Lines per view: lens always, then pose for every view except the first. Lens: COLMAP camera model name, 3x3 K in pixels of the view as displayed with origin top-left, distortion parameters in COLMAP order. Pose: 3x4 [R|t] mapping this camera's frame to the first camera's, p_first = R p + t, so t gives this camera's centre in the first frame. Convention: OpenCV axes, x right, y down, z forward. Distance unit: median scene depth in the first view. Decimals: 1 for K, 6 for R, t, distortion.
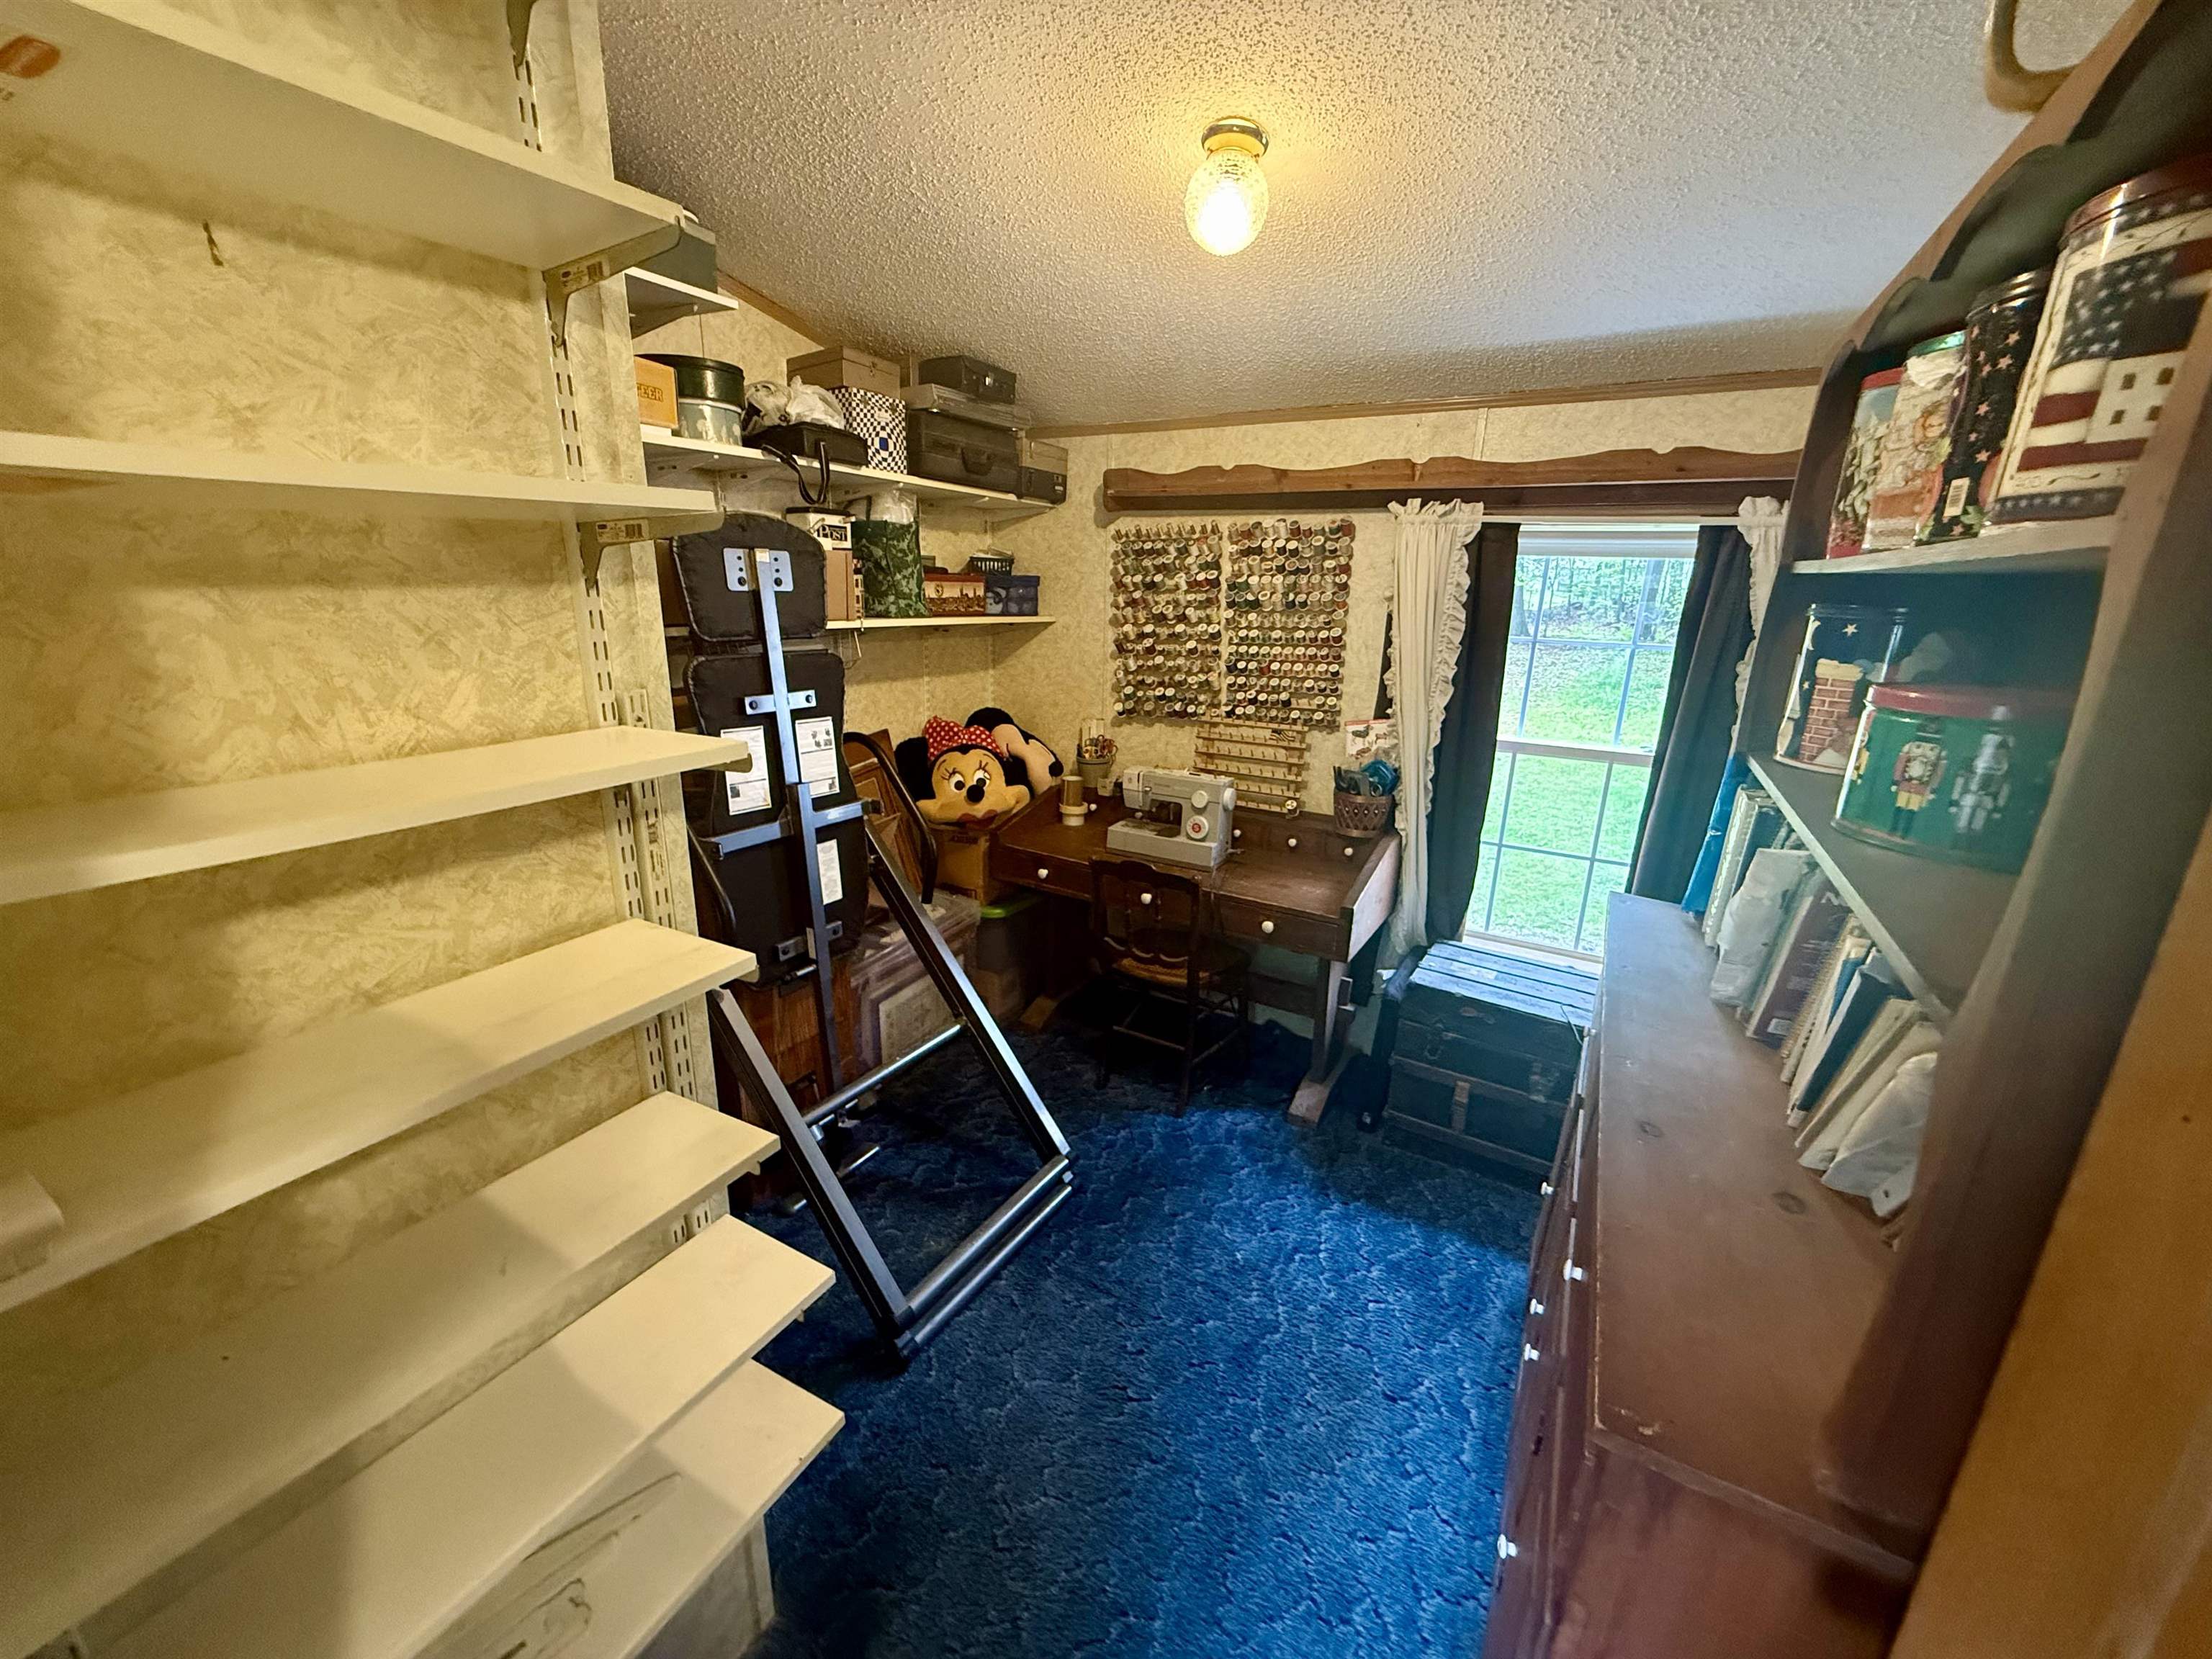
lens RADIAL K [[891.6, 0, 1099.2], [0, 891.6, 838.4], [0, 0, 1]] dist [-0.000637, -0.000032]
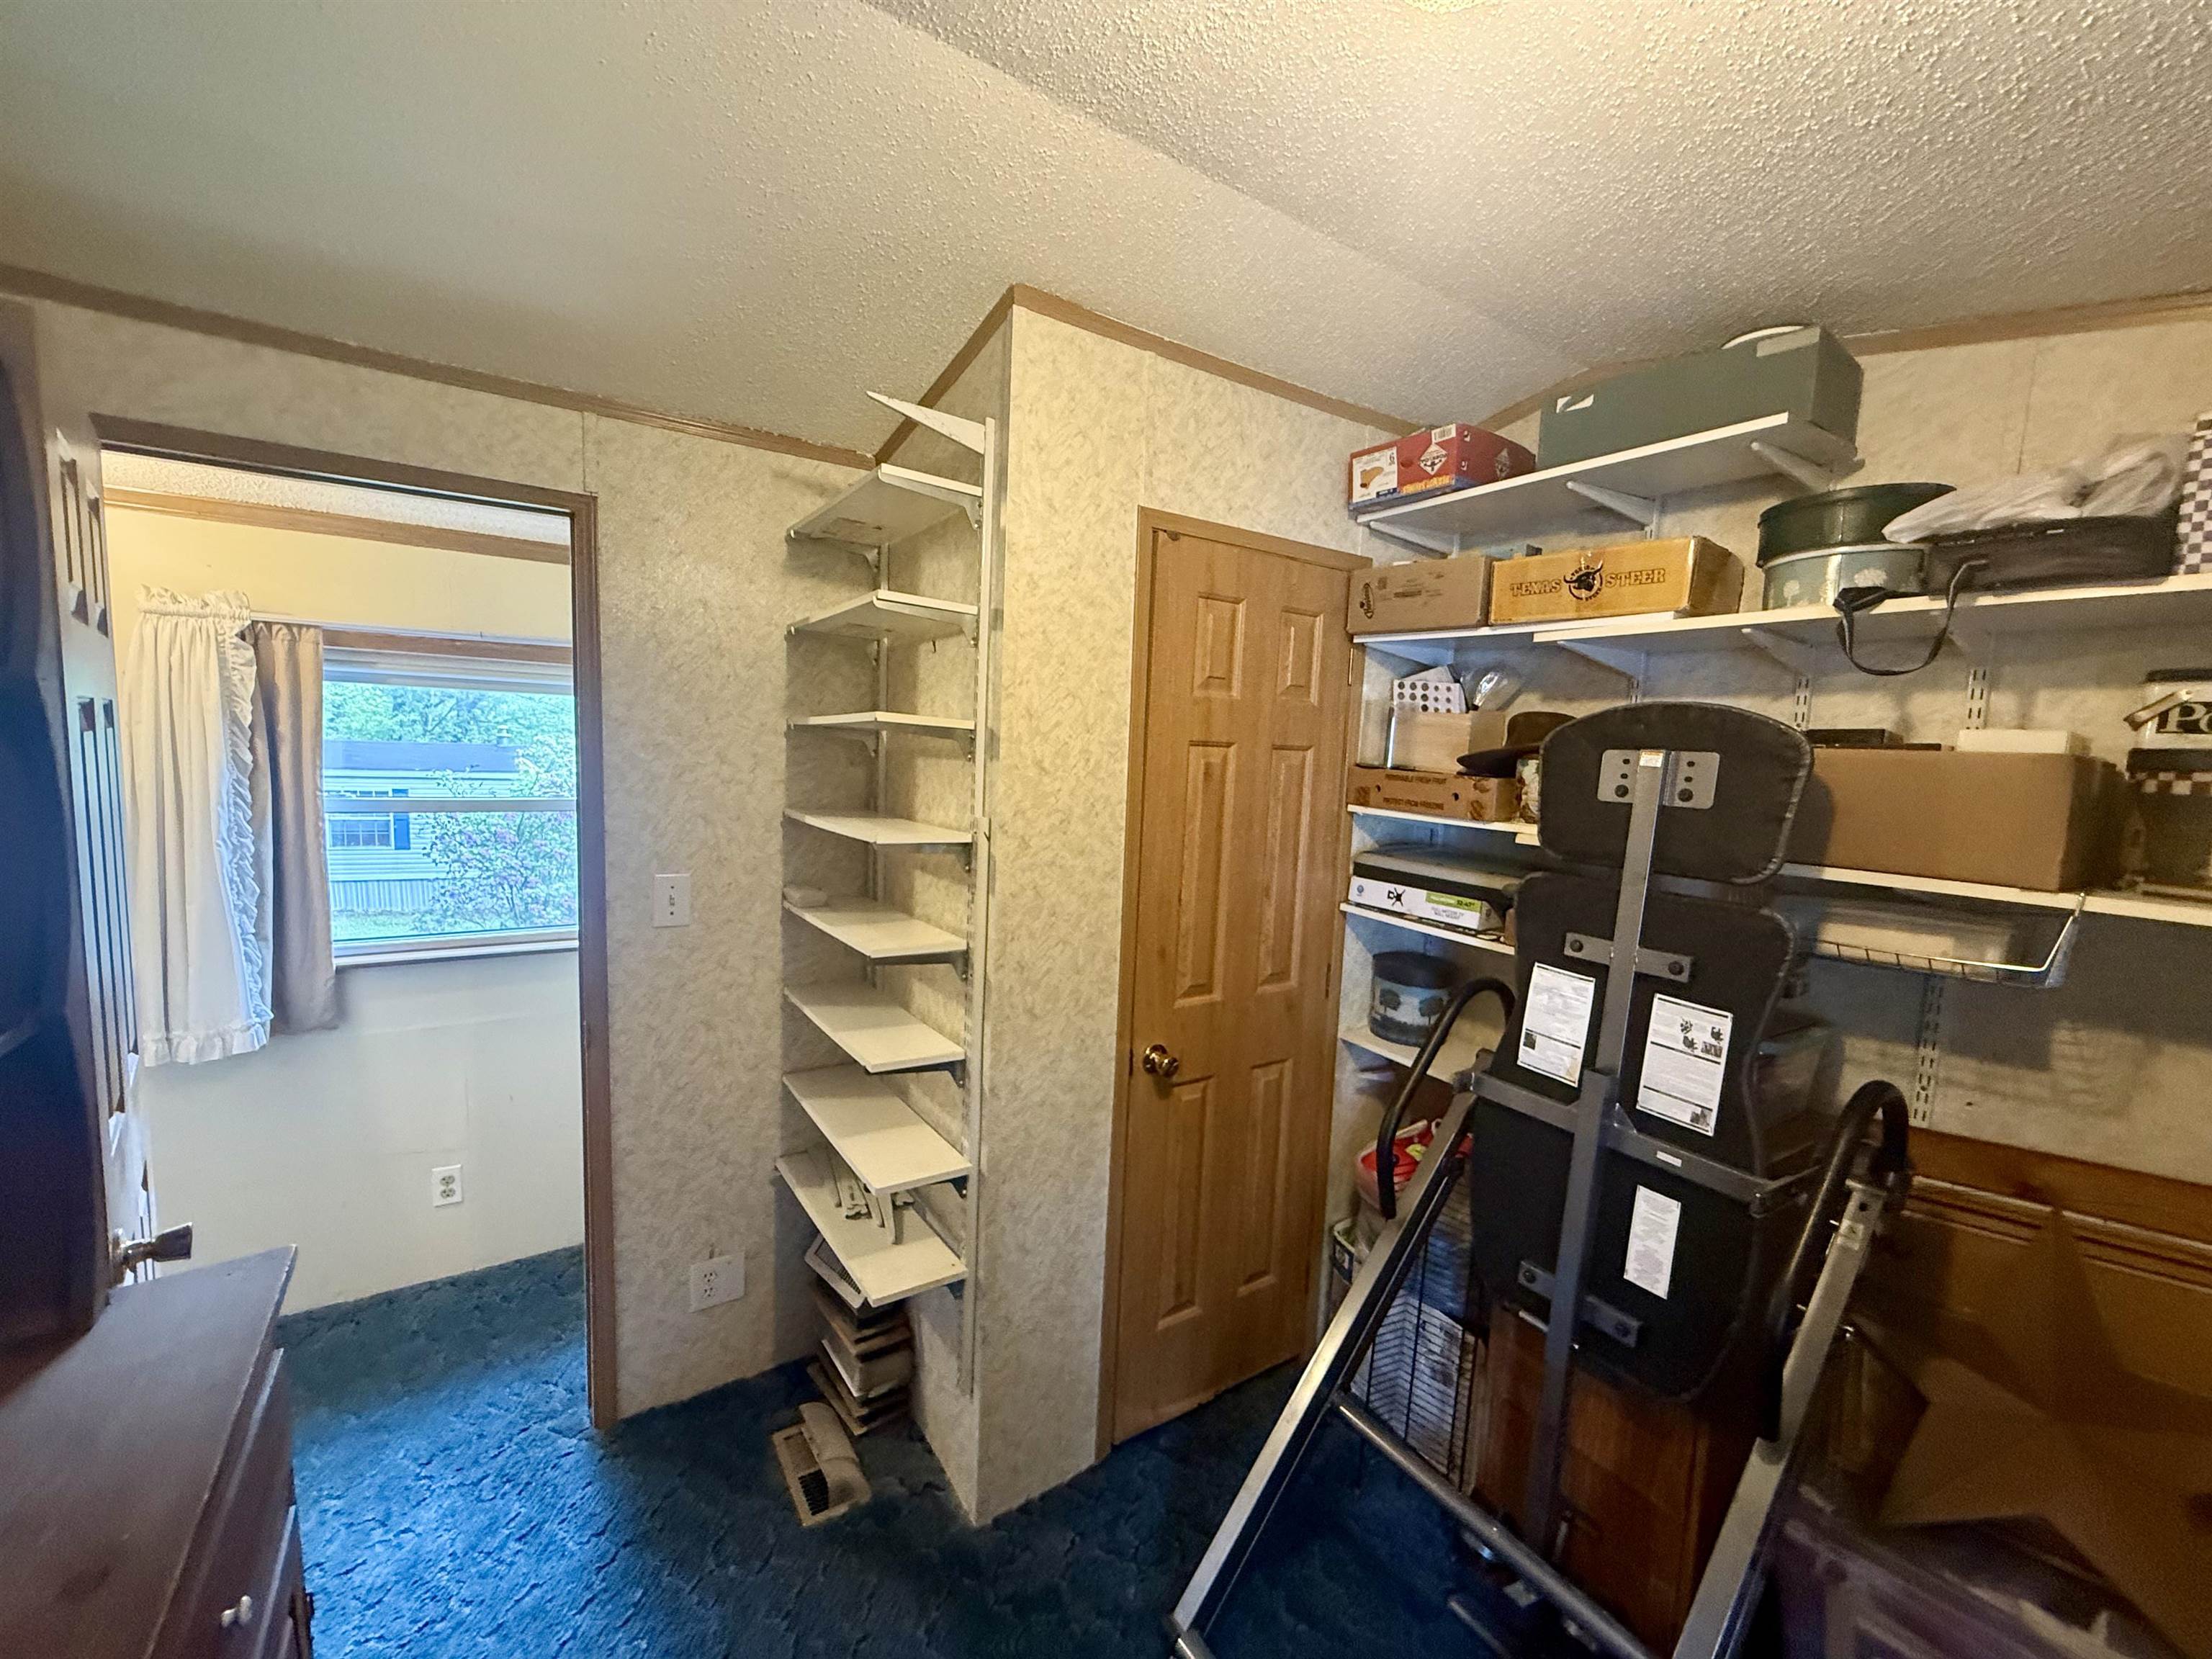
lens RADIAL K [[891.6, 0, 1099.2], [0, 891.6, 838.4], [0, 0, 1]] dist [-0.000637, -0.000032]
pose [[-0.442552, 0.046986, -0.895511, 0.445002], [-0.302398, 0.932314, 0.198359, -0.249319], [0.844217, 0.358585, -0.398389, 0.880337]]
